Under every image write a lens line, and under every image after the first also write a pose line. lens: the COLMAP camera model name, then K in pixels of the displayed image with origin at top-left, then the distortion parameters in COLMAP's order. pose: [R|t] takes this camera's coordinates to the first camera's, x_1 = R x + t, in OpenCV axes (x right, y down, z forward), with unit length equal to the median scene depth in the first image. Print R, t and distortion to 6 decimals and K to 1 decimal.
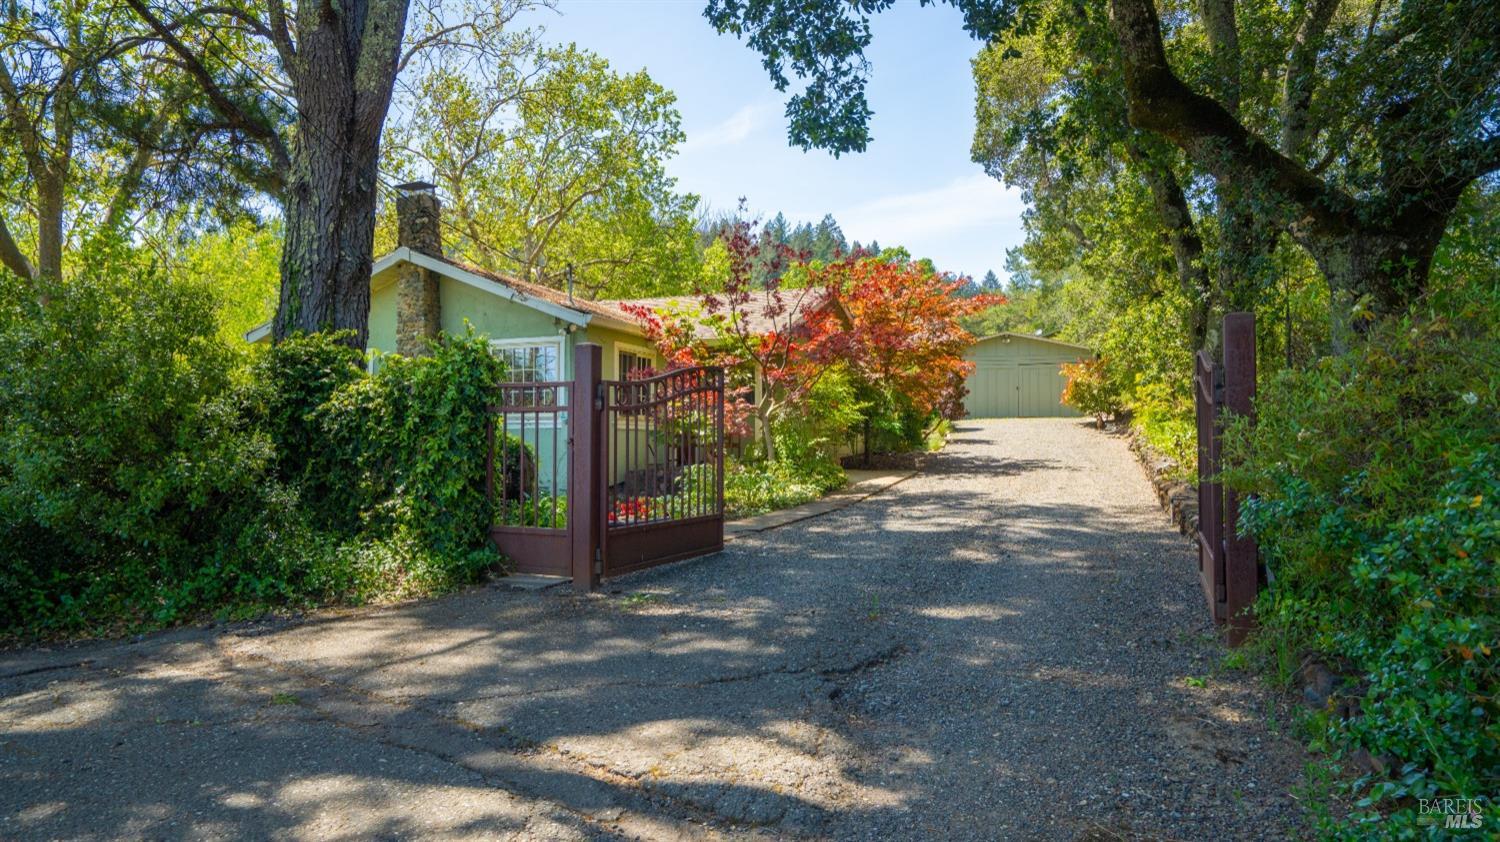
lens RADIAL K [[934.8, 0, 750.0], [0, 934.8, 421.0], [0, 0, 1]] dist [0.001415, 0.000175]
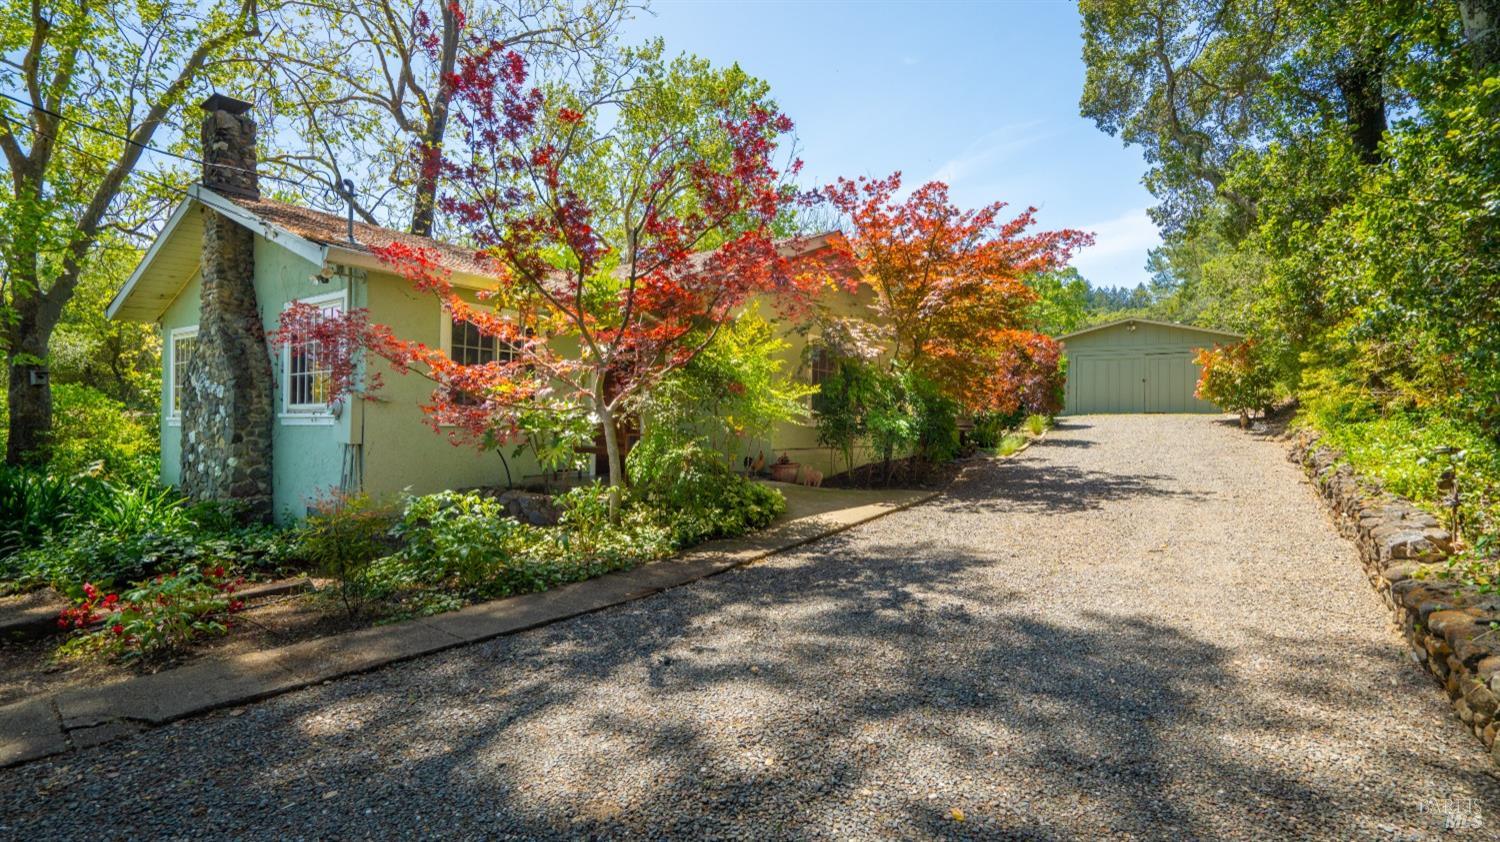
lens RADIAL K [[746.3, 0, 763.9], [0, 746.3, 419.3], [0, 0, 1]] dist [-0.001784, -0.000131]
pose [[0.976155, 0.004537, -0.217027, 0.141436], [-0.003421, 0.999979, 0.005515, -0.001569], [0.217047, -0.004641, 0.976150, 0.365840]]
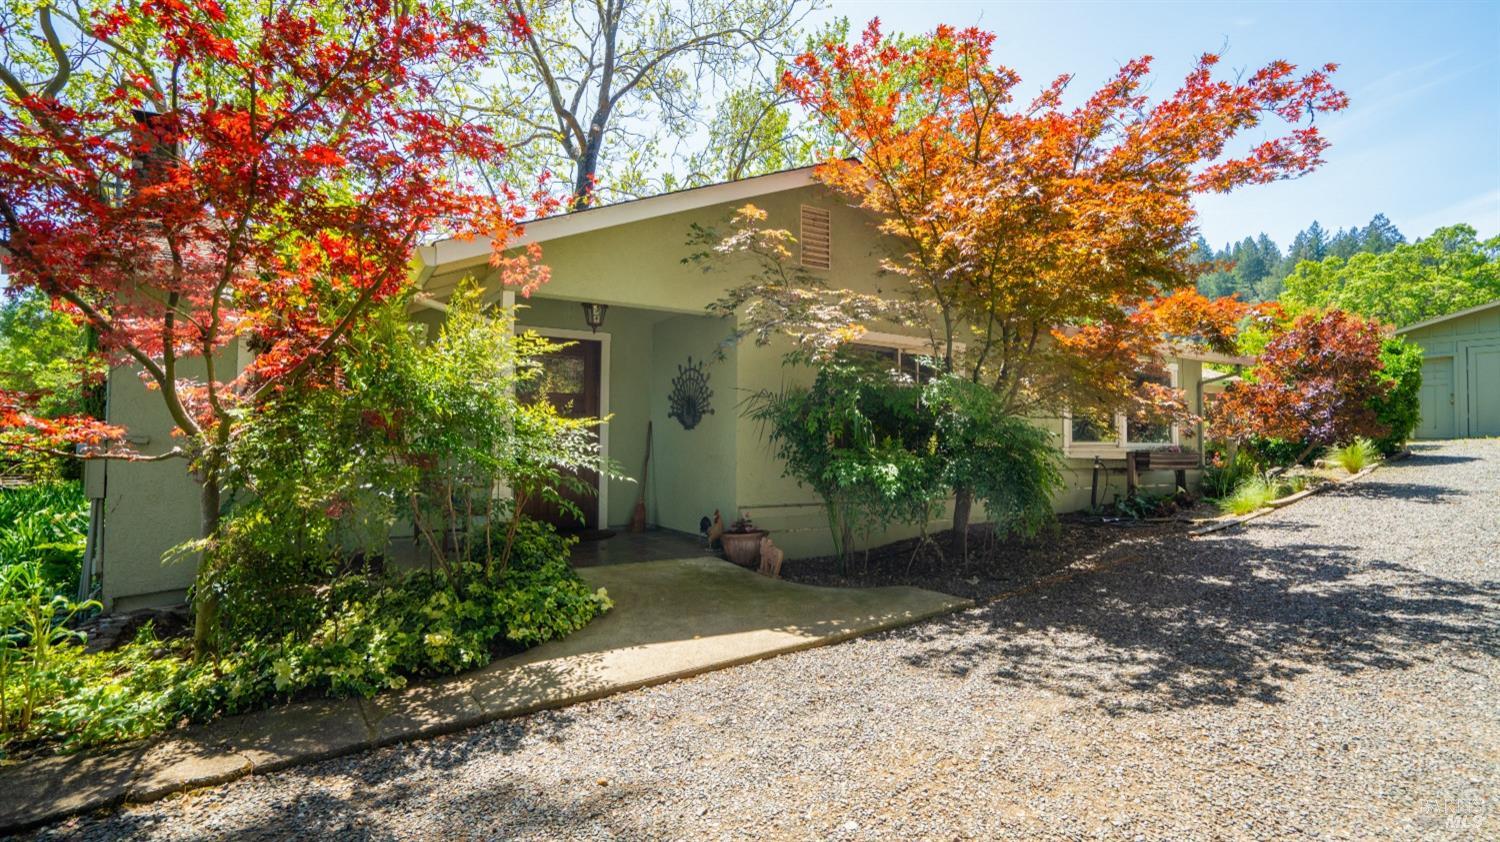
lens RADIAL K [[728.4, 0, 752.5], [0, 728.4, 427.7], [0, 0, 1]] dist [0.002256, 0.001169]
pose [[0.803593, -0.008245, -0.595121, 0.212892], [0.003152, 0.999949, -0.009597, -0.007768], [0.595170, 0.005836, 0.803578, 0.548677]]
